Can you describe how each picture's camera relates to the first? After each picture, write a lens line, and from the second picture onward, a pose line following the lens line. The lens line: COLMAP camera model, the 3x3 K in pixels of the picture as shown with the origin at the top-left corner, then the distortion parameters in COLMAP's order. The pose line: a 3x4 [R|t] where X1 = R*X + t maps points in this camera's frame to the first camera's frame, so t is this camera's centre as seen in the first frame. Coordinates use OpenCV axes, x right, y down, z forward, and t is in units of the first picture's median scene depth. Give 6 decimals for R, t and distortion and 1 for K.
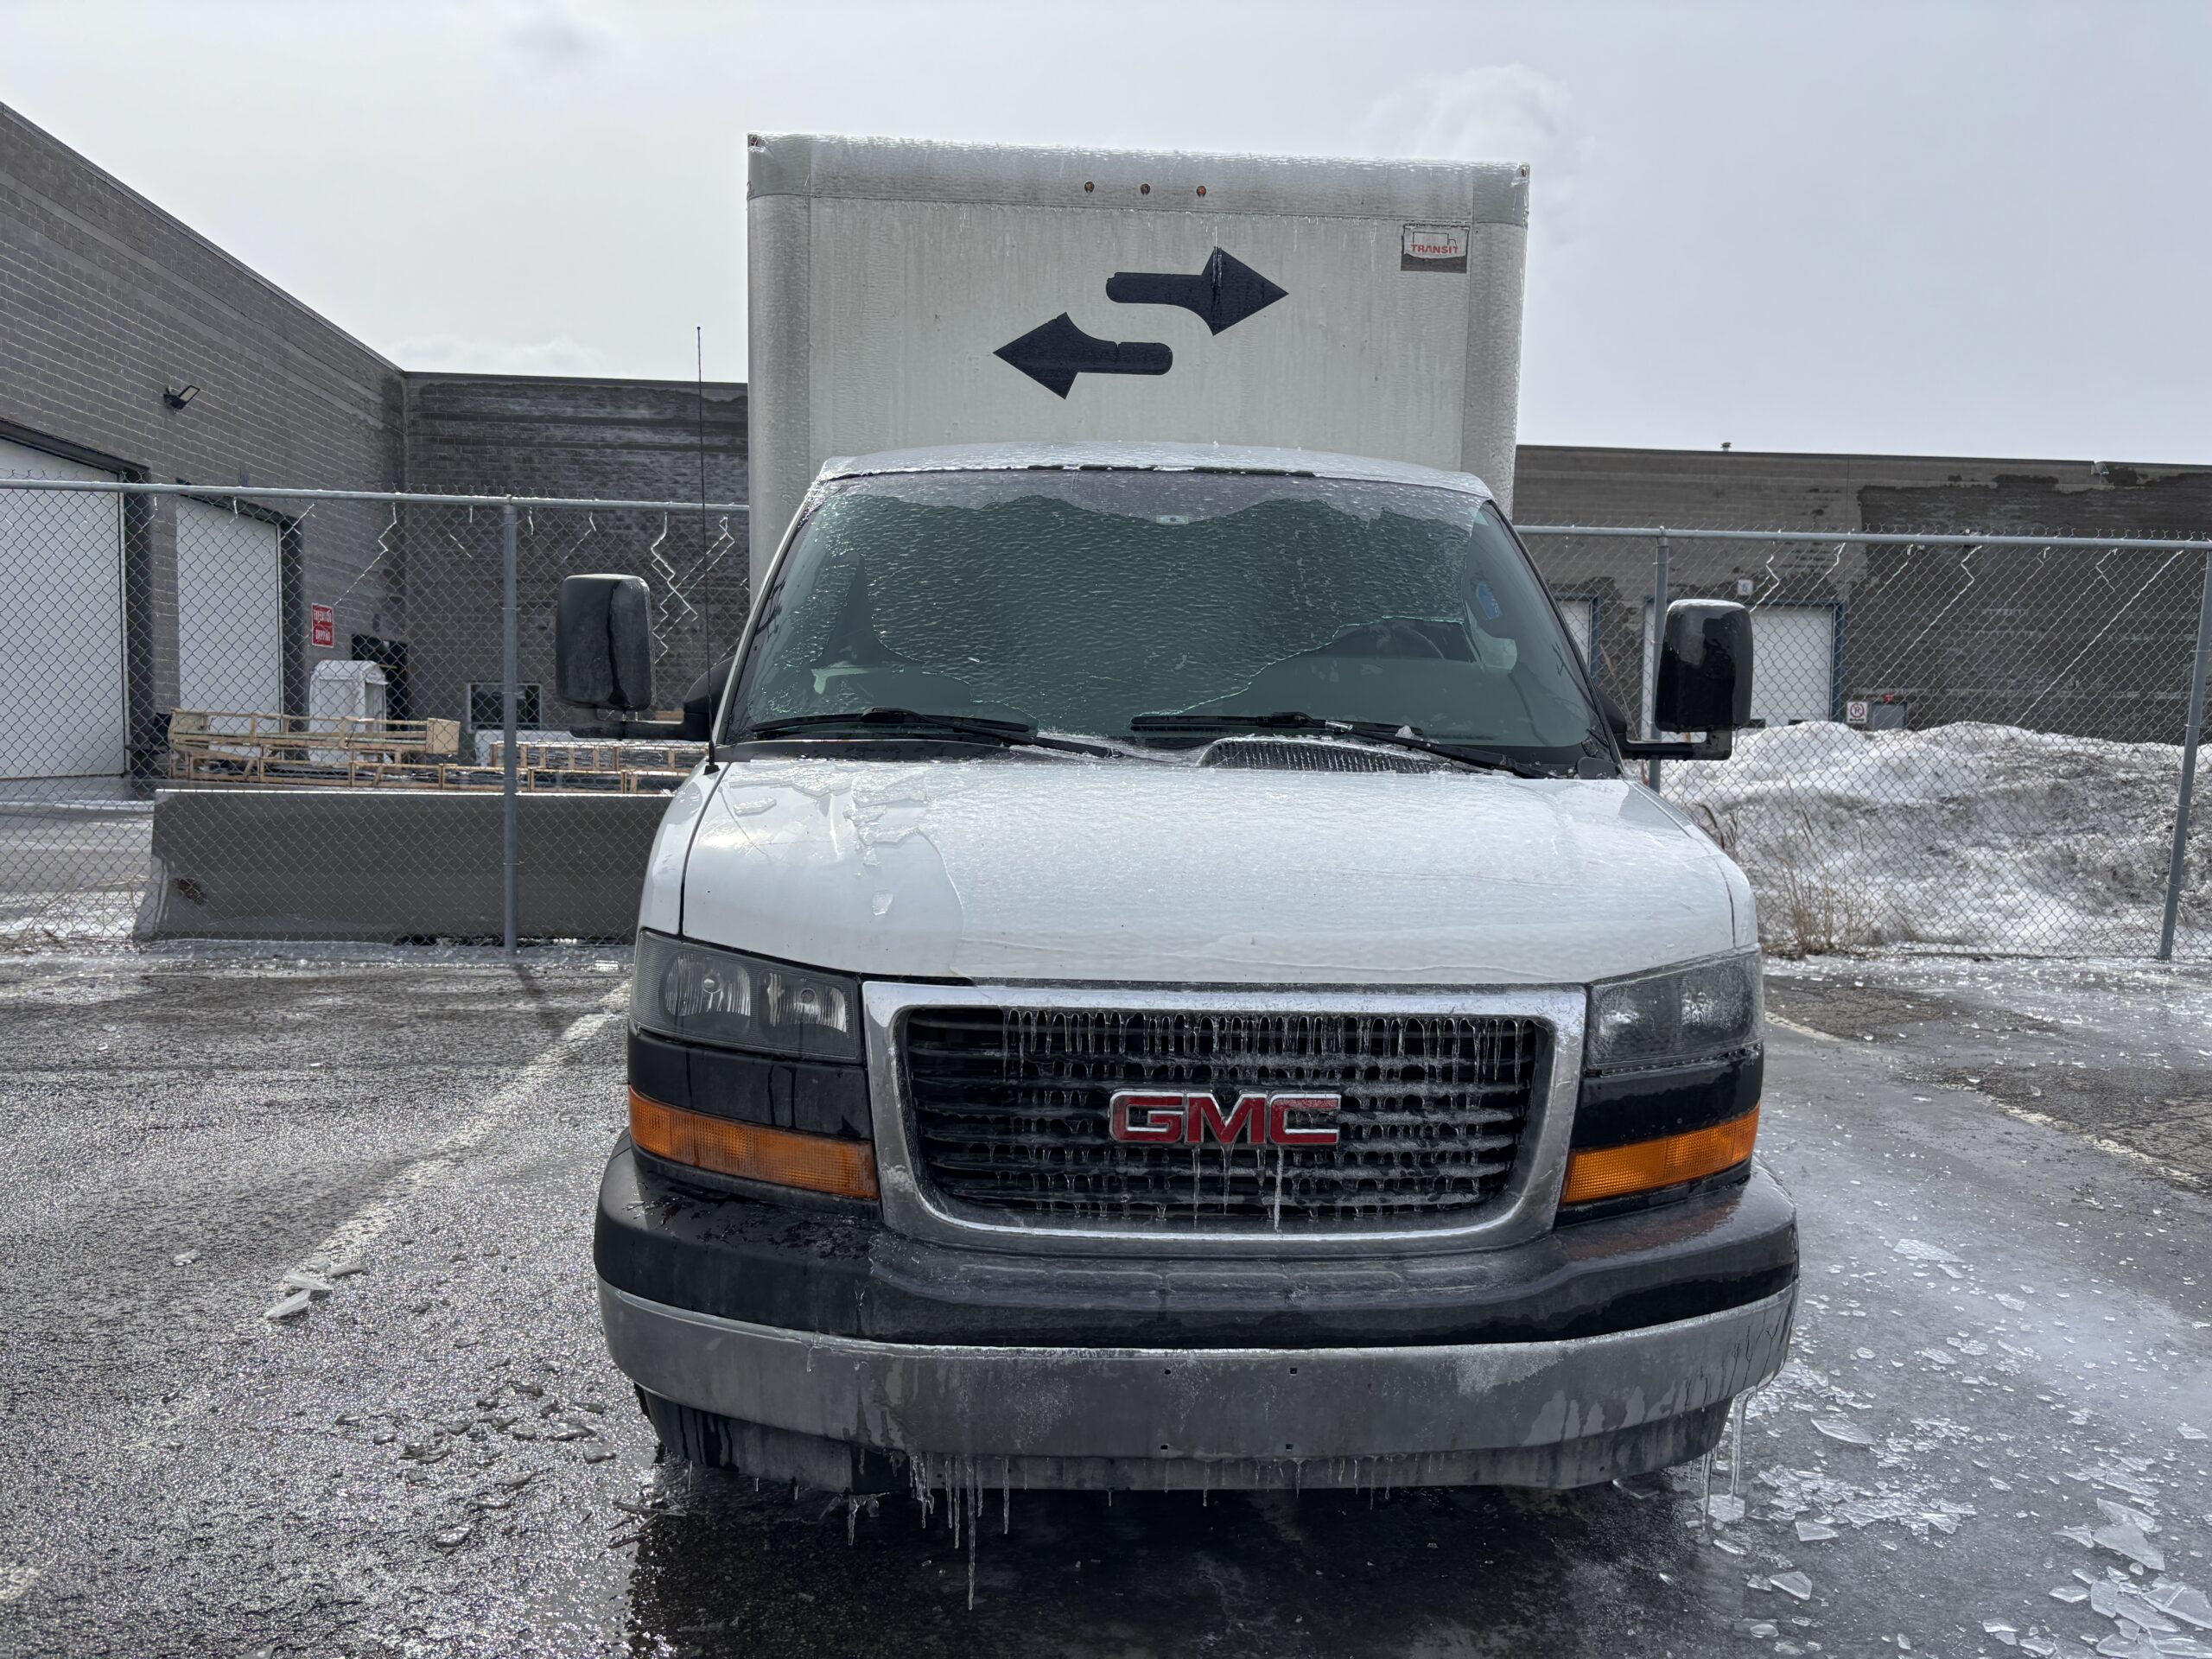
lens RADIAL K [[1665.9, 0, 1104.5], [0, 1665.9, 824.0], [0, 0, 1]] dist [0.048956, -0.059927]
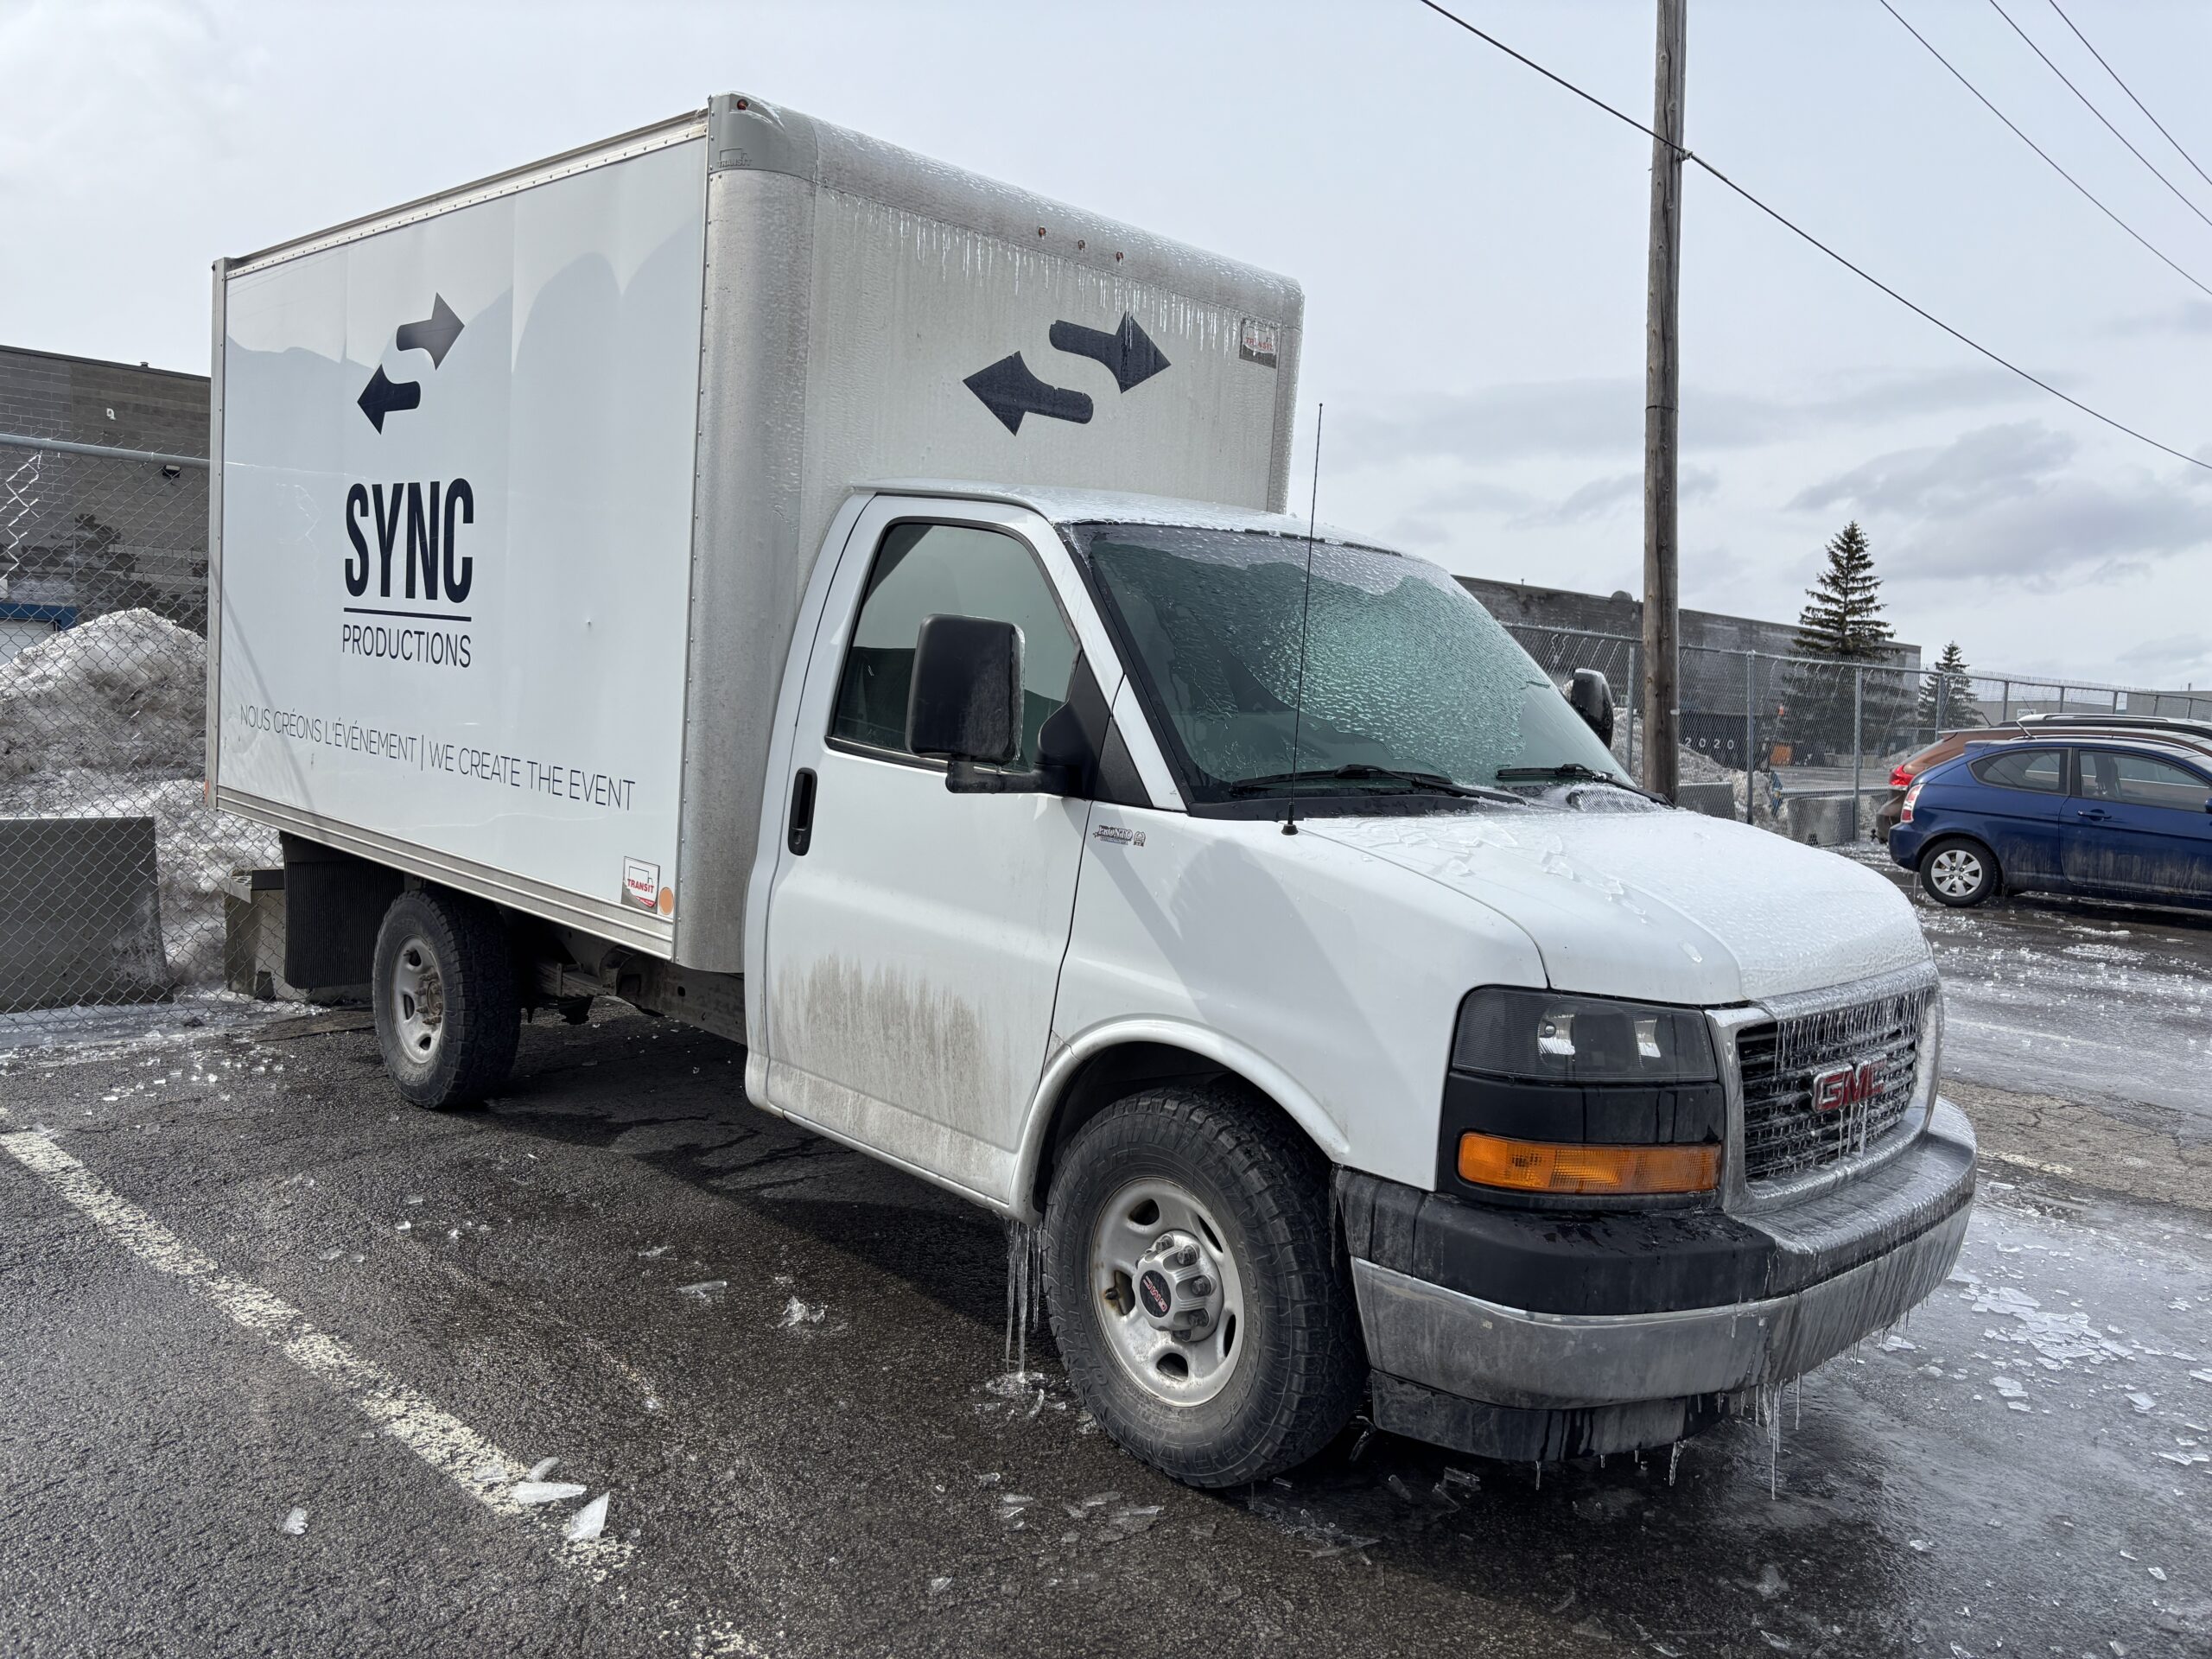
lens RADIAL K [[1665.9, 0, 1106.2], [0, 1665.9, 830.1], [0, 0, 1]] dist [0.048956, -0.059927]
pose [[0.741916, -0.036858, 0.669479, -0.676582], [0.025053, 0.999315, 0.027253, -0.042310], [-0.670025, -0.003447, 0.742331, 0.212081]]
